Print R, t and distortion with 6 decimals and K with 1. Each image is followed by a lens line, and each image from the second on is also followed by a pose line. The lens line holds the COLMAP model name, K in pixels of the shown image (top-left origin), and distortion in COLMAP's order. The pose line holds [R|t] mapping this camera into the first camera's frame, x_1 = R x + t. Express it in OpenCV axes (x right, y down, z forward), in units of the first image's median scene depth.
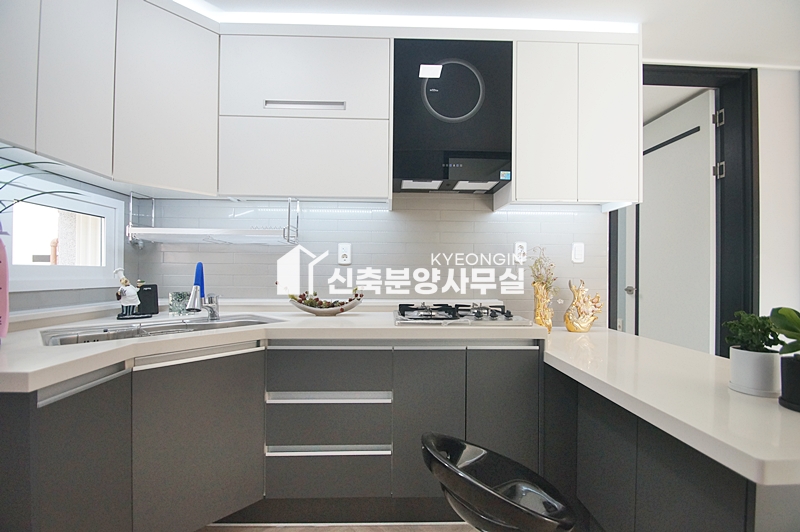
lens RADIAL K [[353.2, 0, 398.6], [0, 353.2, 268.8], [0, 0, 1]] dist [0.004827, 0.000434]
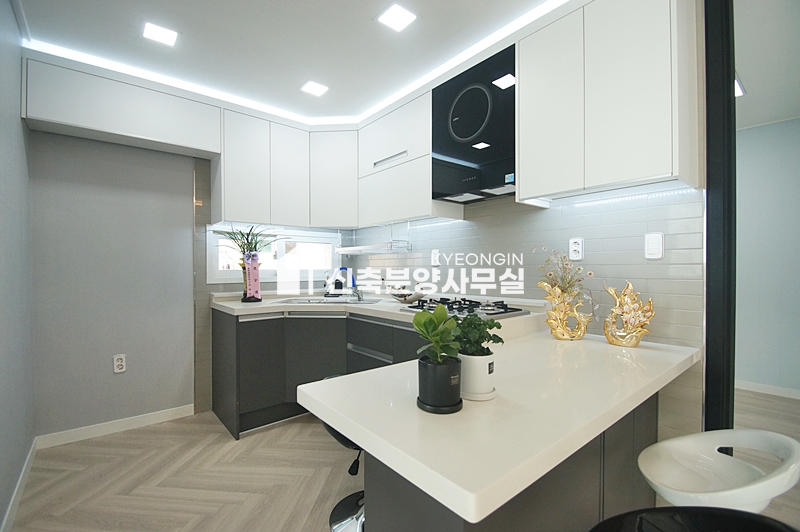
lens RADIAL K [[353.2, 0, 395.6], [0, 353.2, 268.1], [0, 0, 1]] dist [0.004827, 0.000434]
pose [[0.616458, -0.010438, -0.787318, 0.900152], [0.018754, 0.999823, 0.001429, -0.010642], [0.787164, -0.015646, 0.616545, 0.100842]]
